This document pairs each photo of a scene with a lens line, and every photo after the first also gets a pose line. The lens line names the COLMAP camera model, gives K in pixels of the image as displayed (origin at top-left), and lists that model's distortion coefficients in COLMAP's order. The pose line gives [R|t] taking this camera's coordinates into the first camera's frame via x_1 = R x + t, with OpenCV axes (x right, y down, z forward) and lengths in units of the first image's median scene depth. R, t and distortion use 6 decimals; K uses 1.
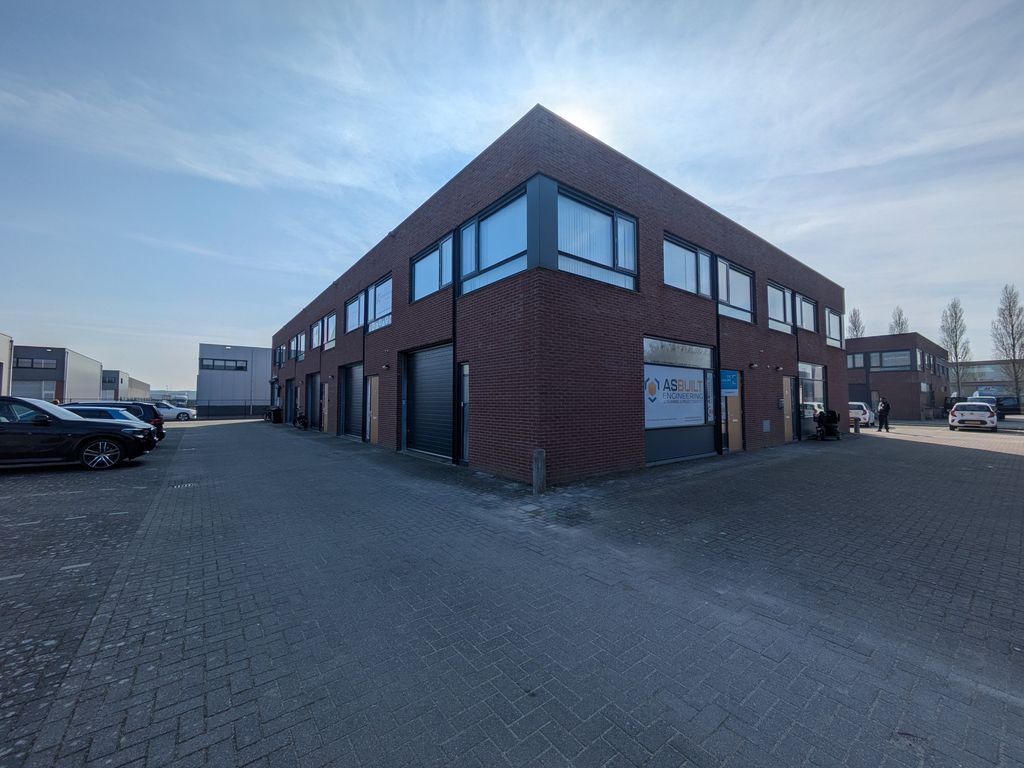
lens RADIAL K [[399.1, 0, 512.0], [0, 399.1, 384.0], [0, 0, 1]] dist [-0.004075, -0.000211]
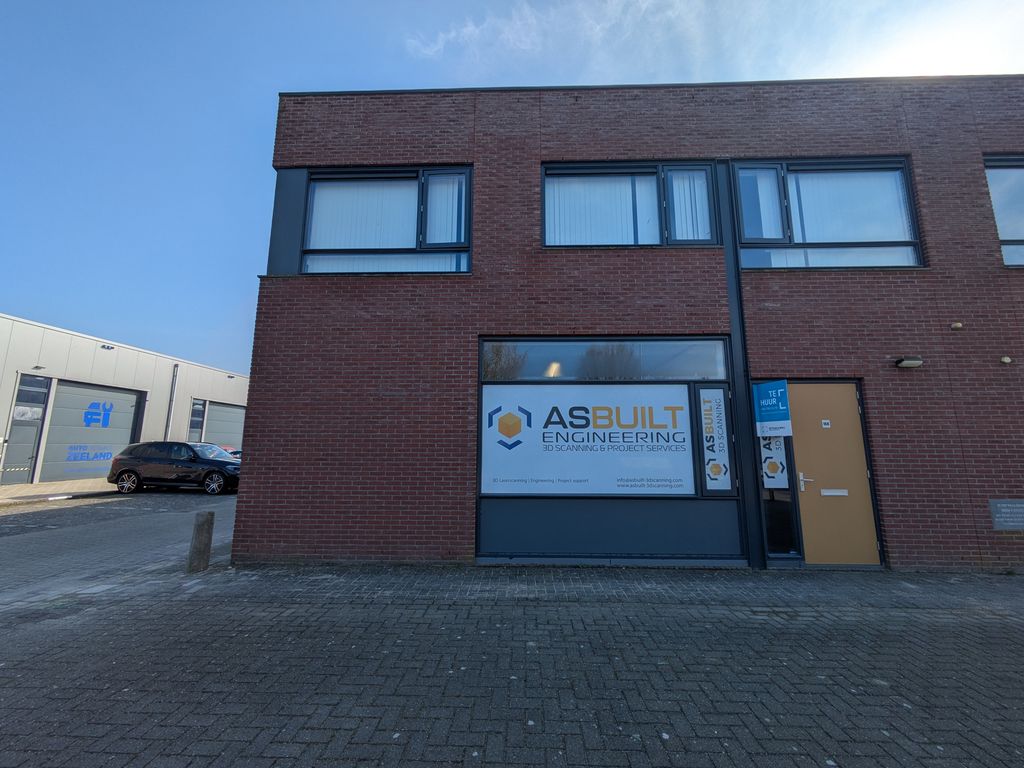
lens RADIAL K [[399.1, 0, 512.0], [0, 399.1, 384.0], [0, 0, 1]] dist [-0.004075, -0.000211]
pose [[0.776520, -0.095097, -0.622875, 0.691807], [0.024917, 0.992406, -0.120451, 0.021238], [0.629599, 0.078013, 0.772993, 0.528054]]
